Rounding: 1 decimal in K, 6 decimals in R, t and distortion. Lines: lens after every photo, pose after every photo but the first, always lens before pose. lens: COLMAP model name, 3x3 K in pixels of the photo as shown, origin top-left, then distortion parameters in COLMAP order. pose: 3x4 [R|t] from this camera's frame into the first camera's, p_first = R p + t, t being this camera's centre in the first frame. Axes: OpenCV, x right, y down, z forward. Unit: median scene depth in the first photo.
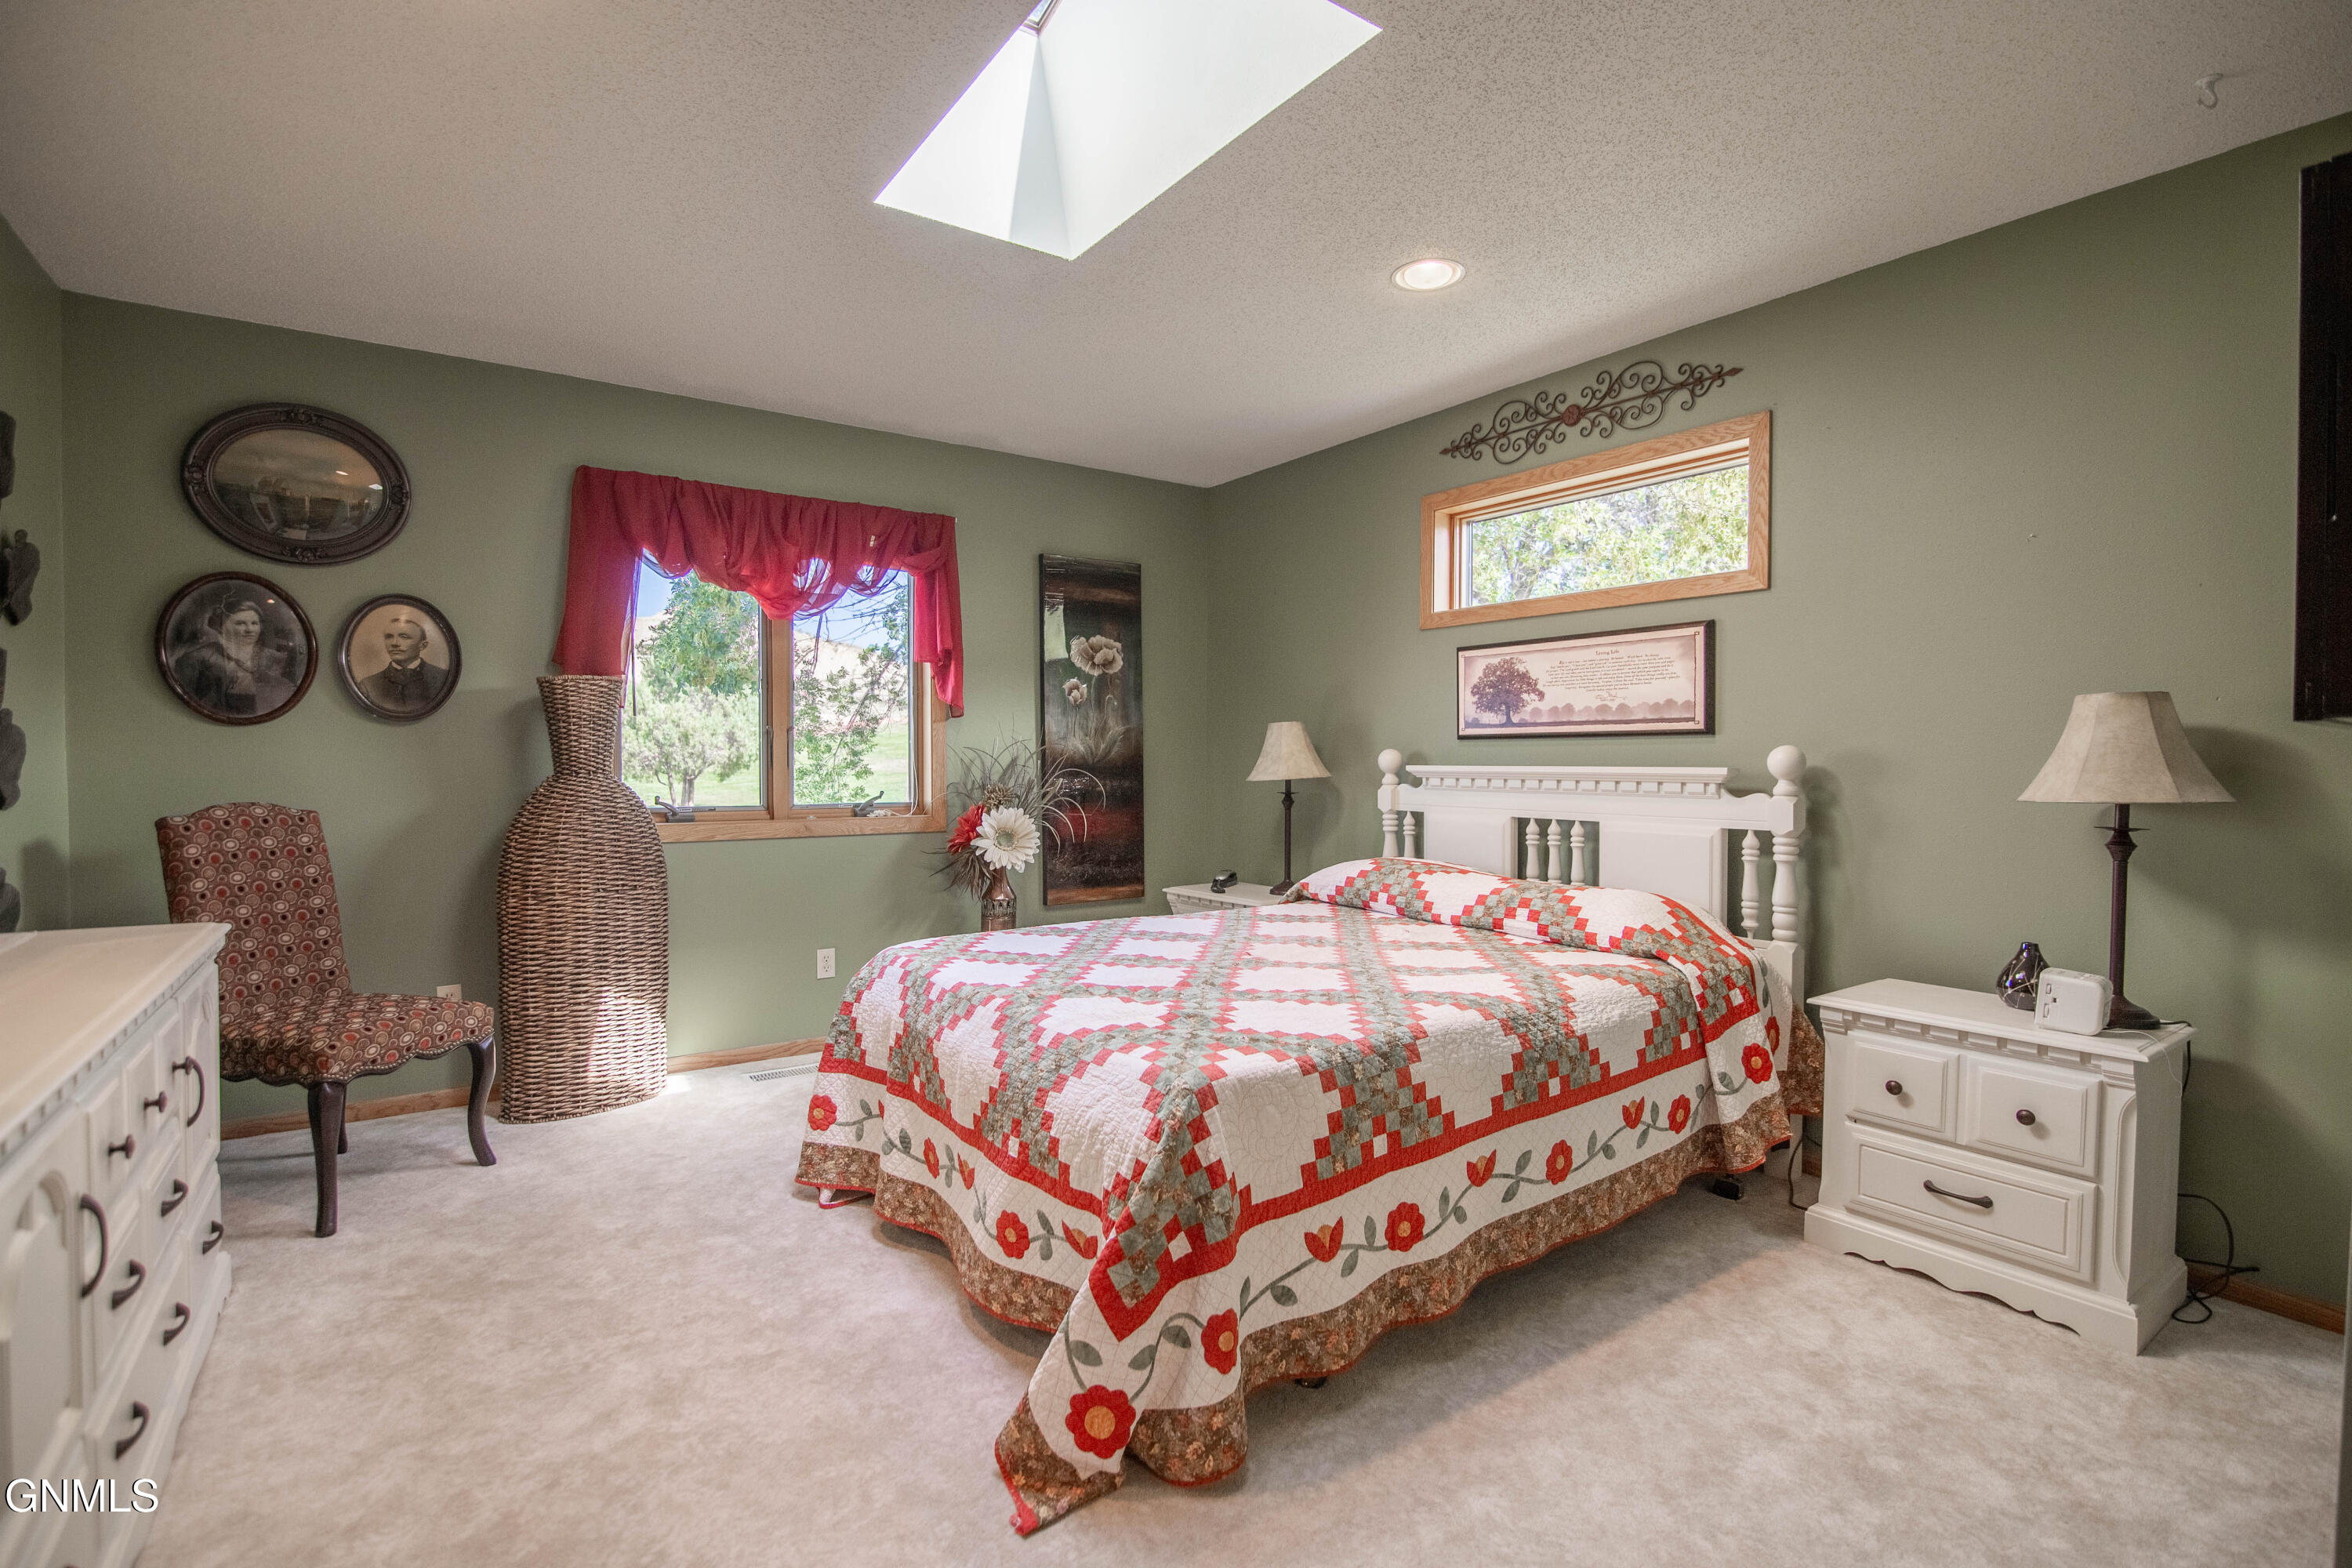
lens RADIAL K [[1078.4, 0, 1180.3], [0, 1078.4, 776.4], [0, 0, 1]] dist [-0.017672, 0.000098]
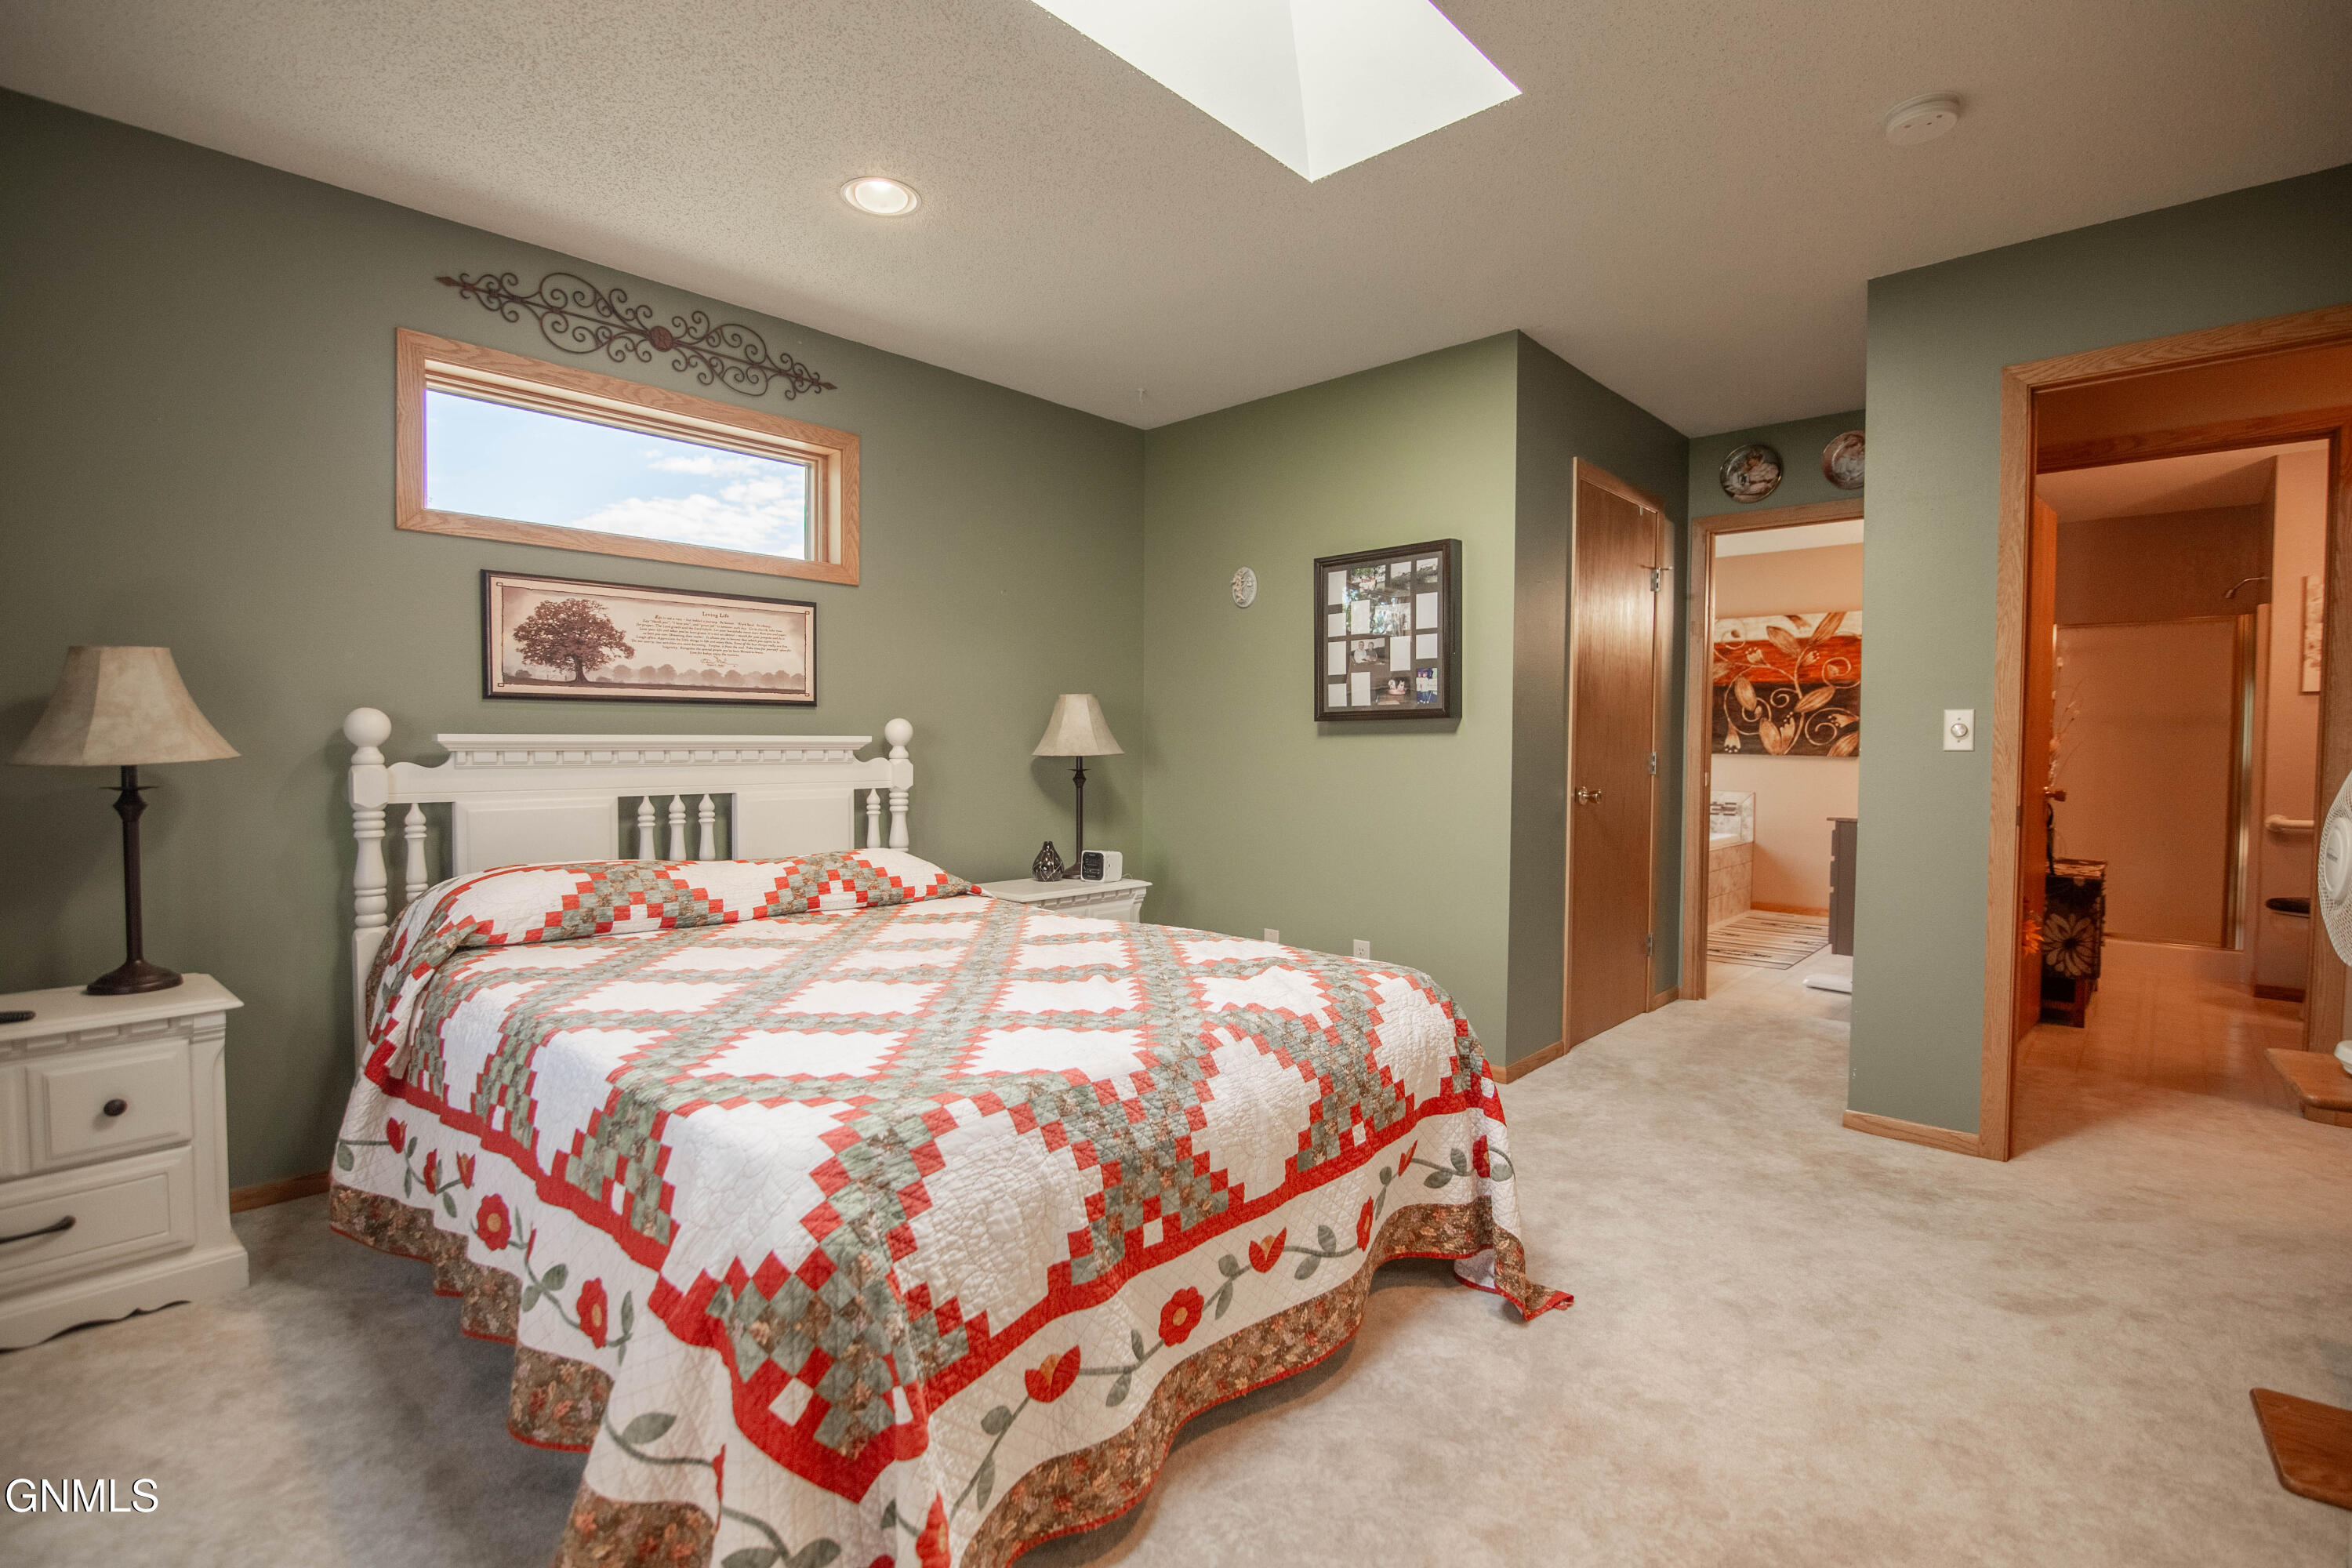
lens RADIAL K [[1078.4, 0, 1176.2], [0, 1078.4, 785.2], [0, 0, 1]] dist [-0.017672, 0.000098]
pose [[-0.203190, -0.047327, 0.977995, -0.606140], [0.006365, 0.998746, 0.049654, -0.009631], [-0.979119, 0.016314, -0.202634, 0.774784]]
